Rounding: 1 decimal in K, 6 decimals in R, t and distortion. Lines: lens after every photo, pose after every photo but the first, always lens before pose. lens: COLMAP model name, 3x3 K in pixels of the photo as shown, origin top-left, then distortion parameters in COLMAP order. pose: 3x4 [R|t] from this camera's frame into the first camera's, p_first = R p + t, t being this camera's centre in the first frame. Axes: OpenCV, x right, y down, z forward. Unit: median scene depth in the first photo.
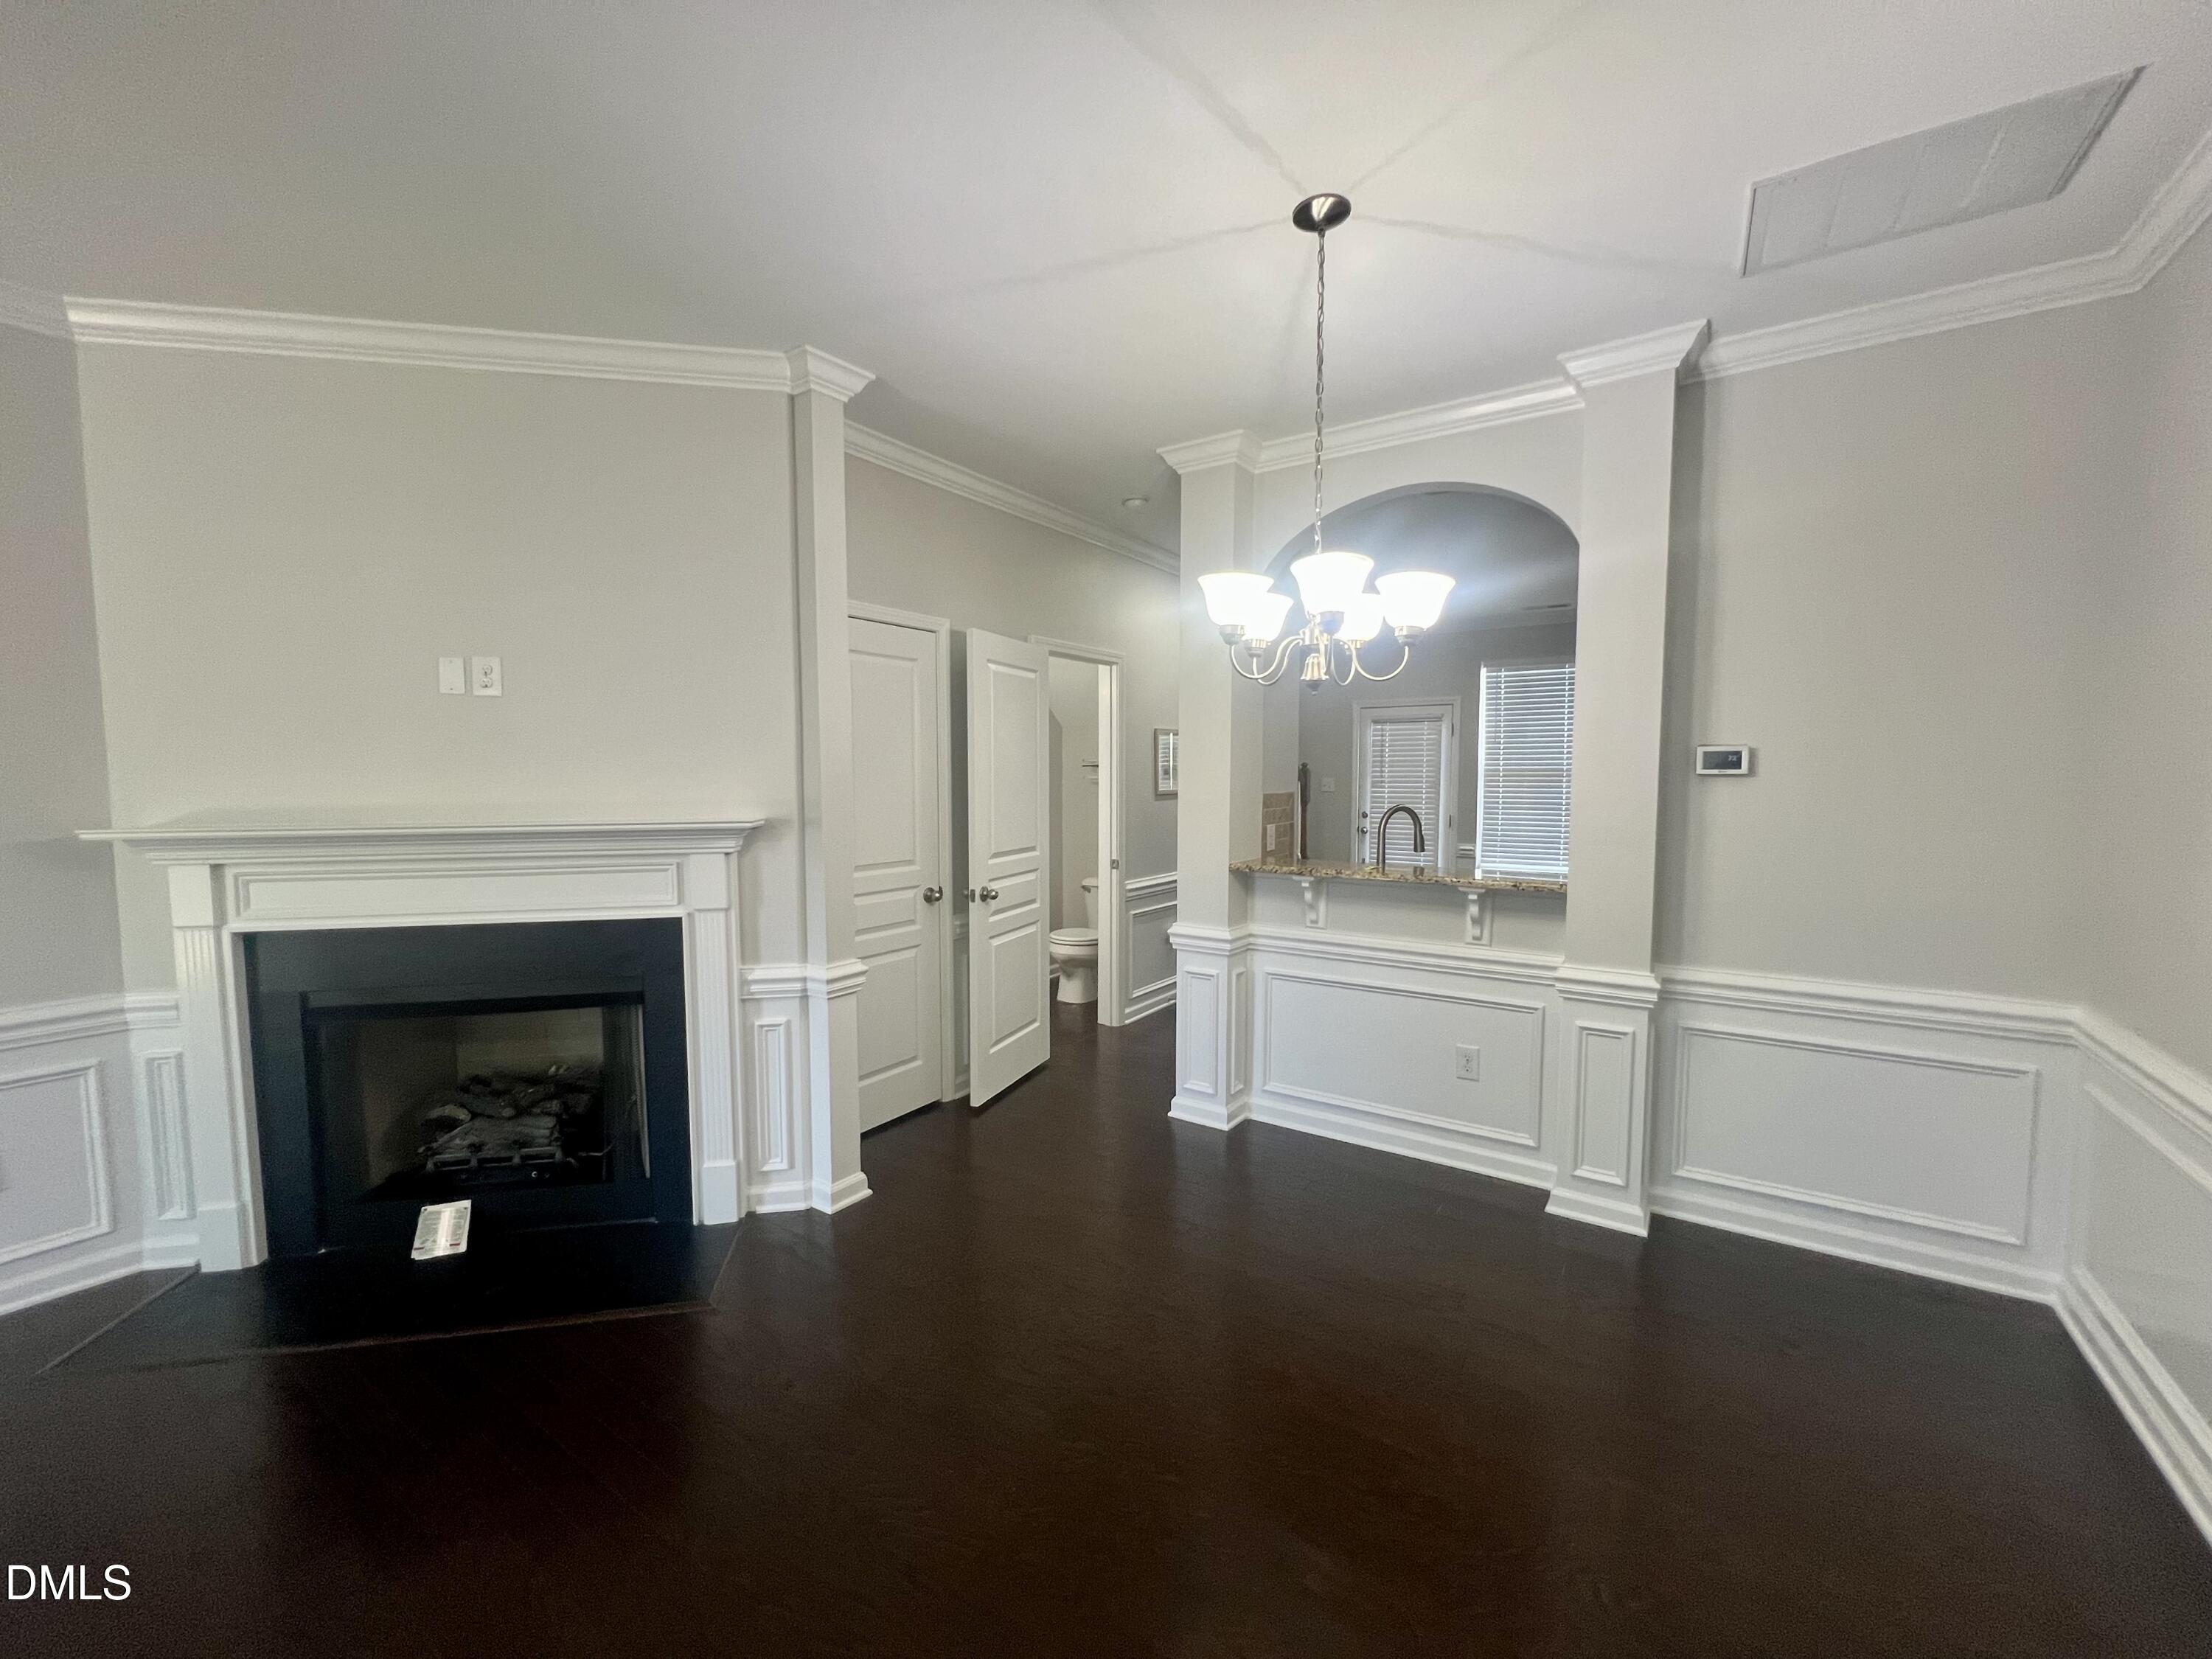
lens RADIAL K [[885.3, 0, 1110.1], [0, 885.3, 832.7], [0, 0, 1]] dist [-0.002568, 0.001089]
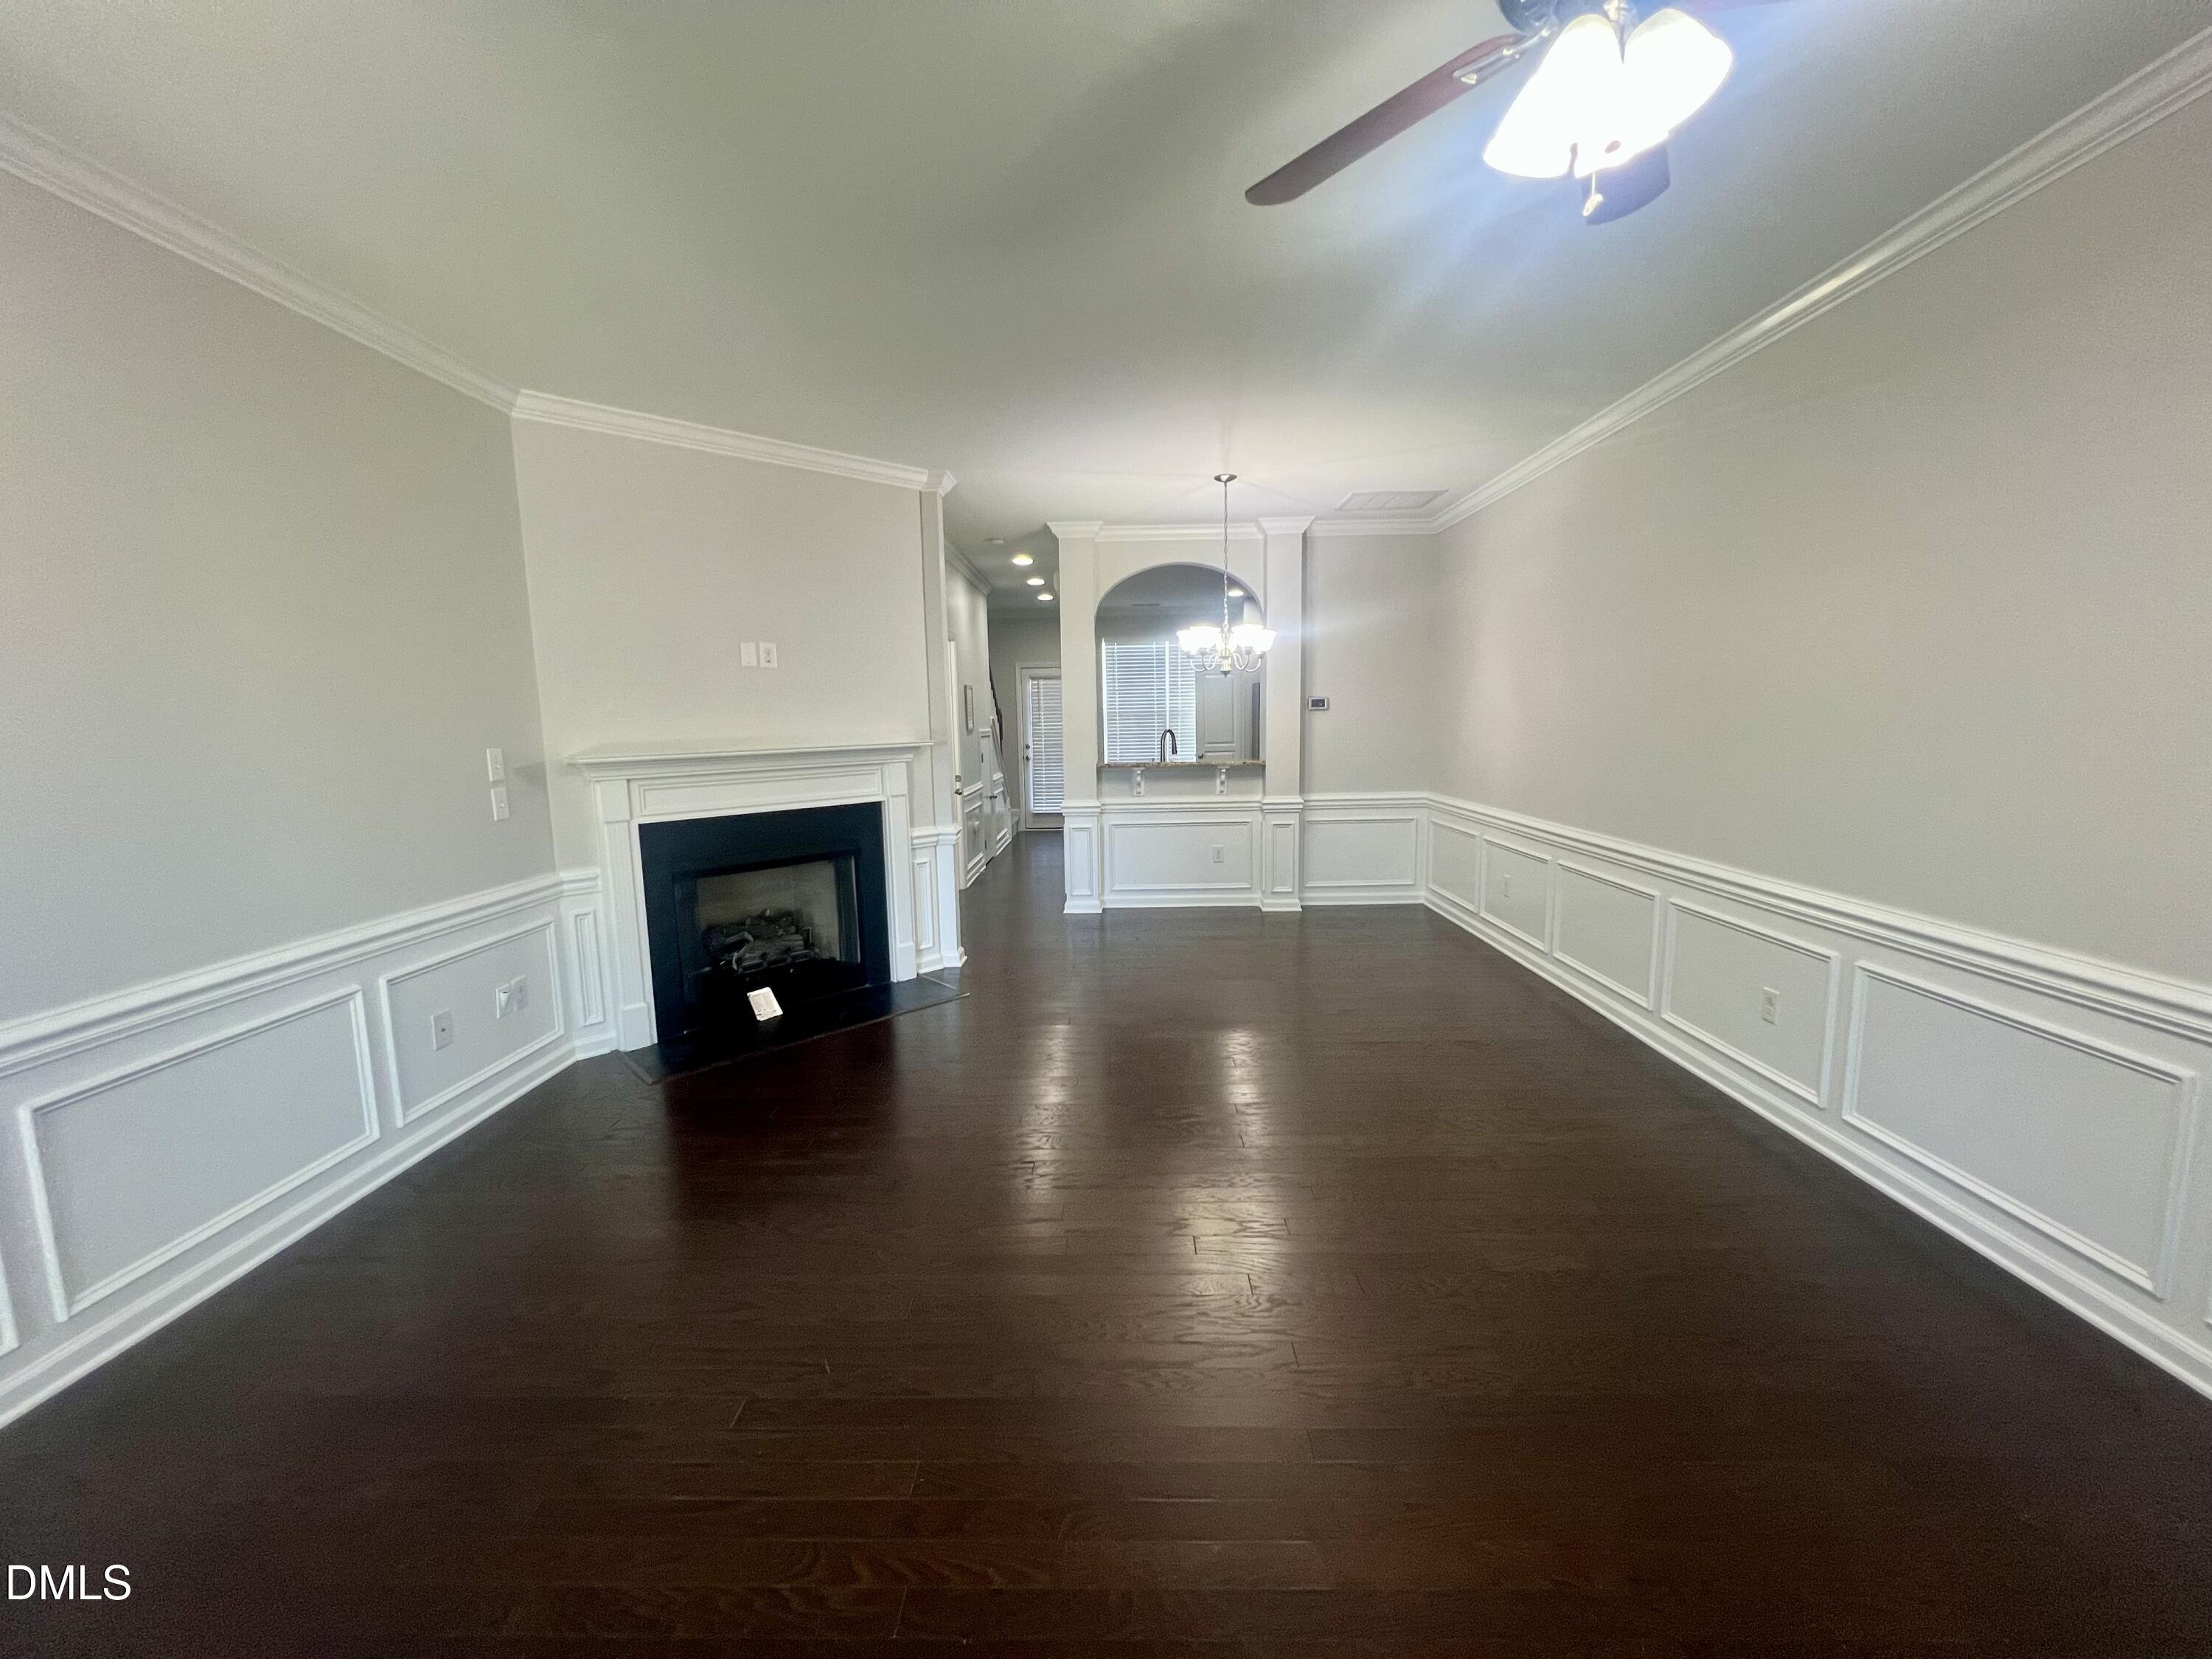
lens RADIAL K [[885.3, 0, 1107.9], [0, 885.3, 834.9], [0, 0, 1]] dist [-0.002568, 0.001089]
pose [[0.837203, -0.086920, 0.539940, -1.035907], [0.054218, 0.995617, 0.076208, 0.054106], [-0.544197, -0.034527, 0.838246, -0.648030]]
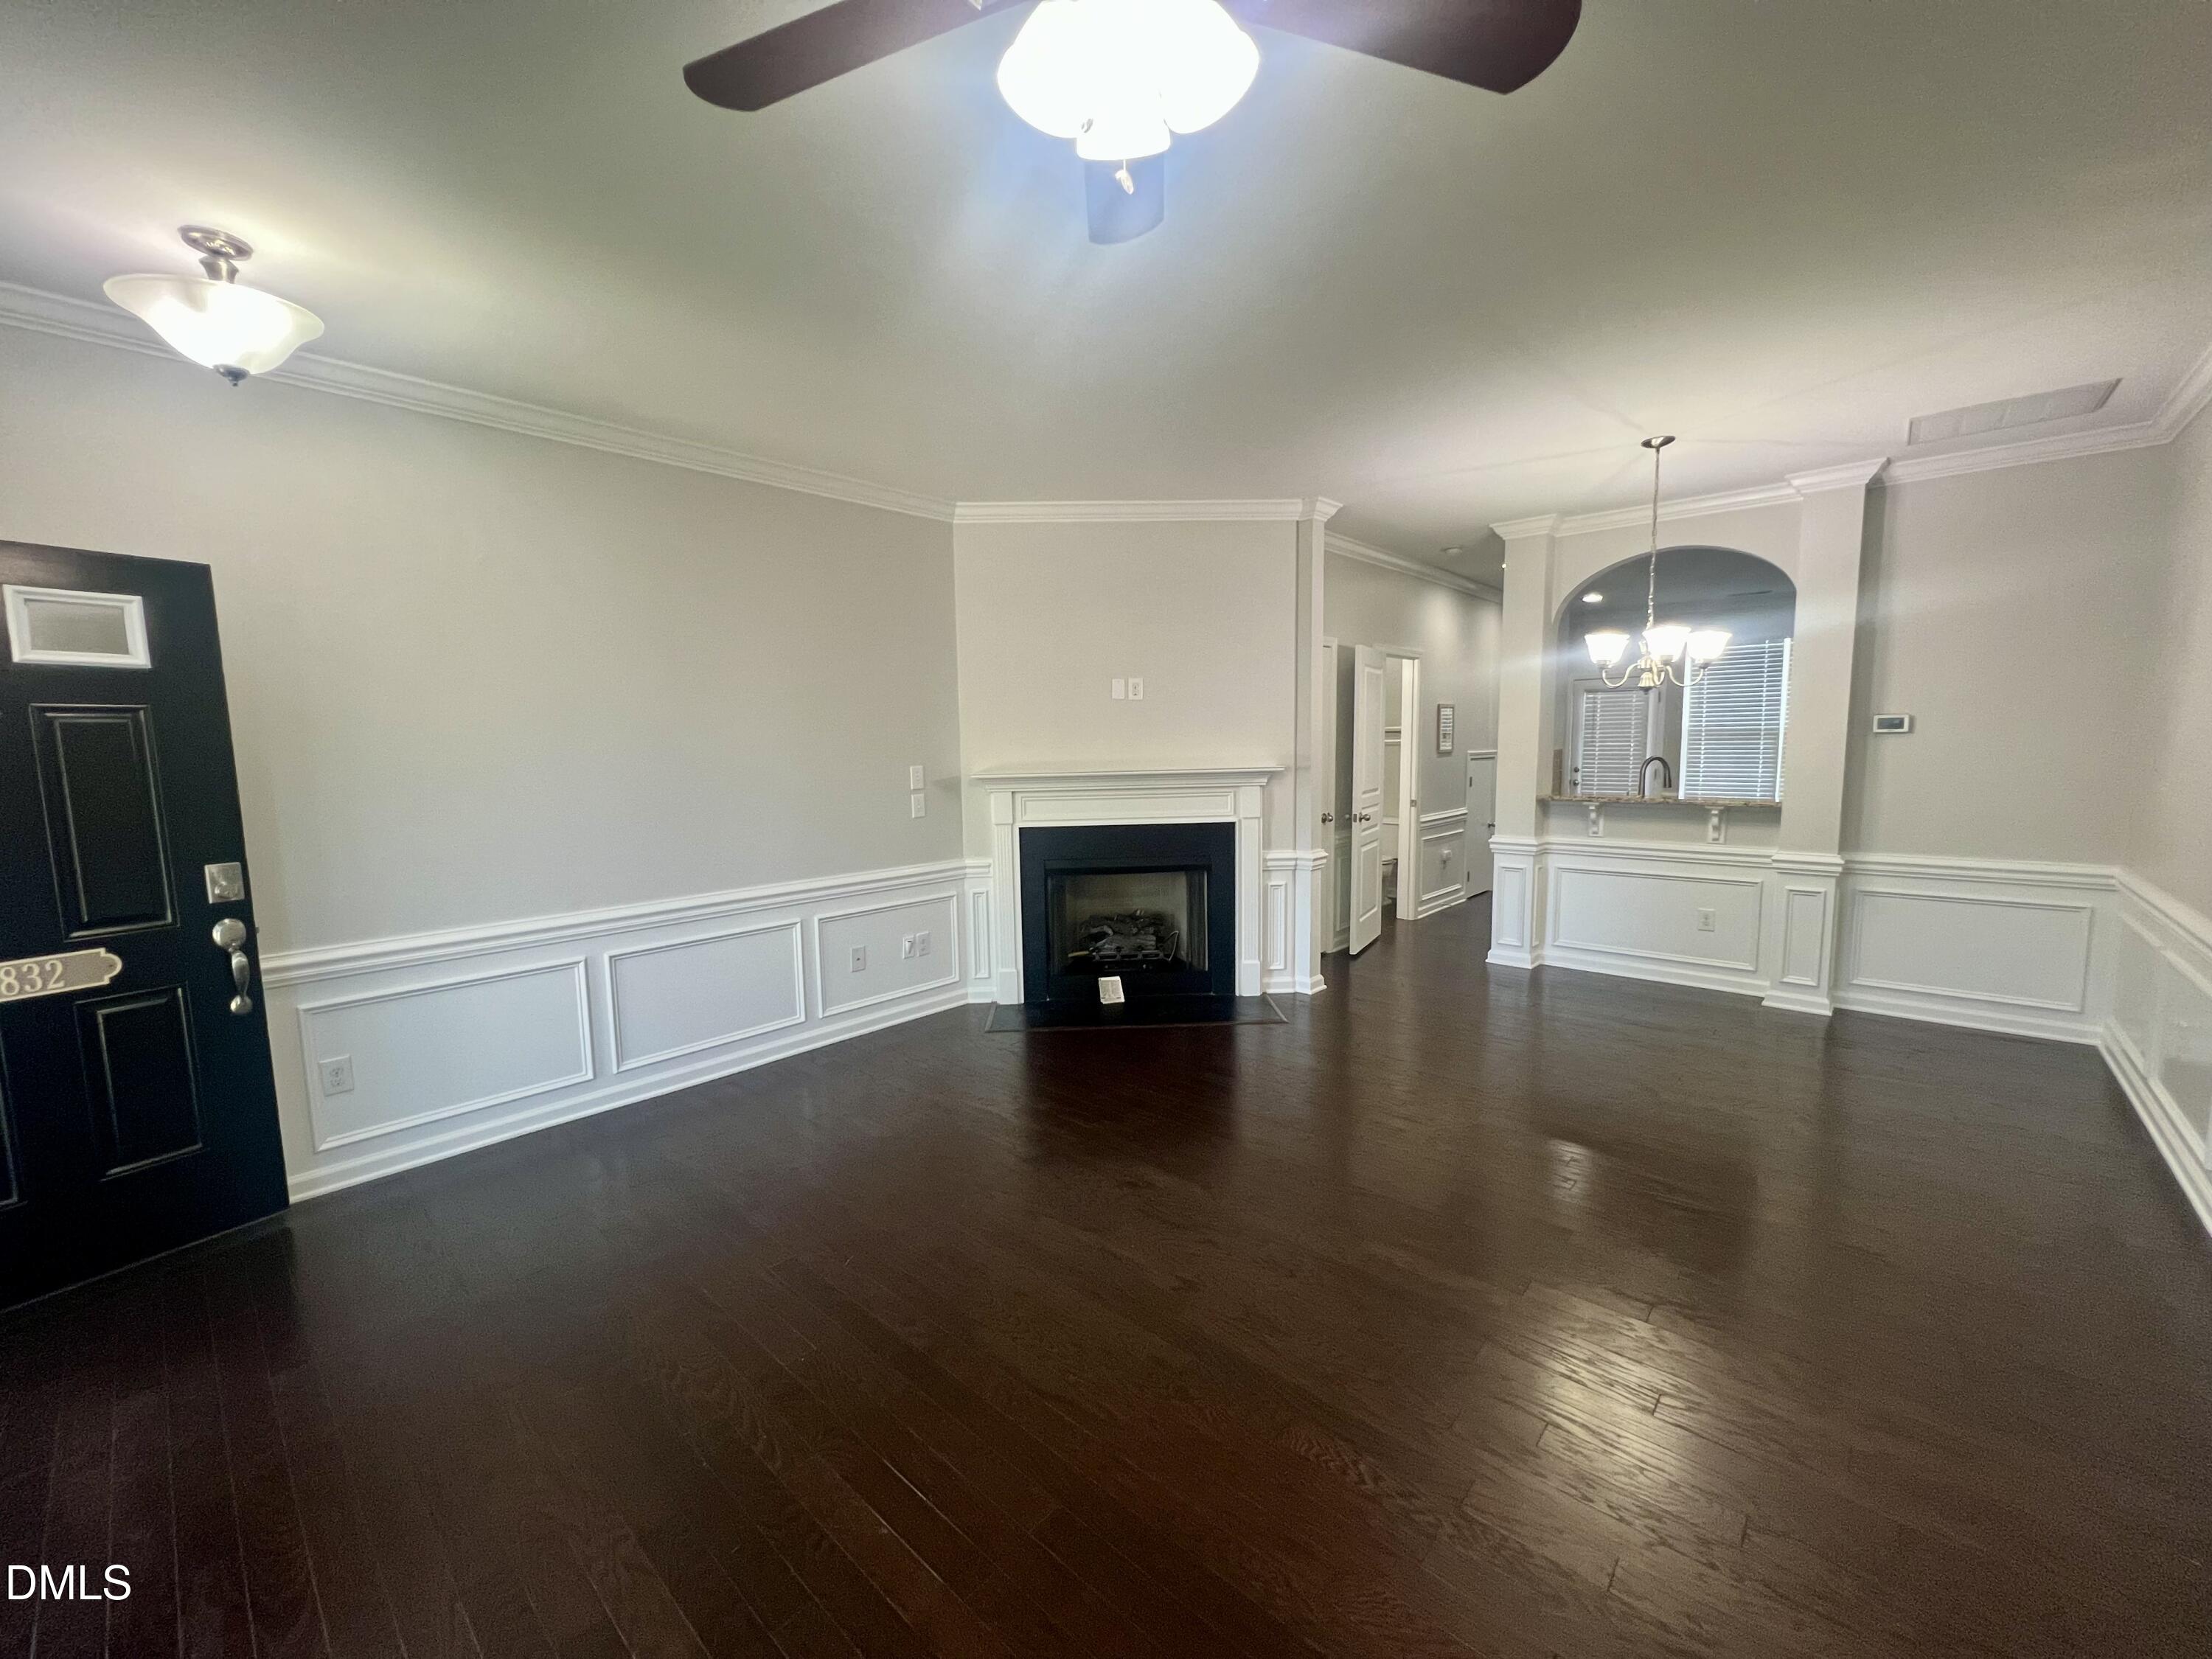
lens RADIAL K [[880.6, 0, 1108.2], [0, 880.6, 833.4], [0, 0, 1]] dist [-0.002168, 0.000250]
pose [[0.989449, 0.001200, -0.144876, -0.476833], [0.004593, 0.999203, 0.039645, 0.046935], [0.144808, -0.039892, 0.988655, -0.781690]]
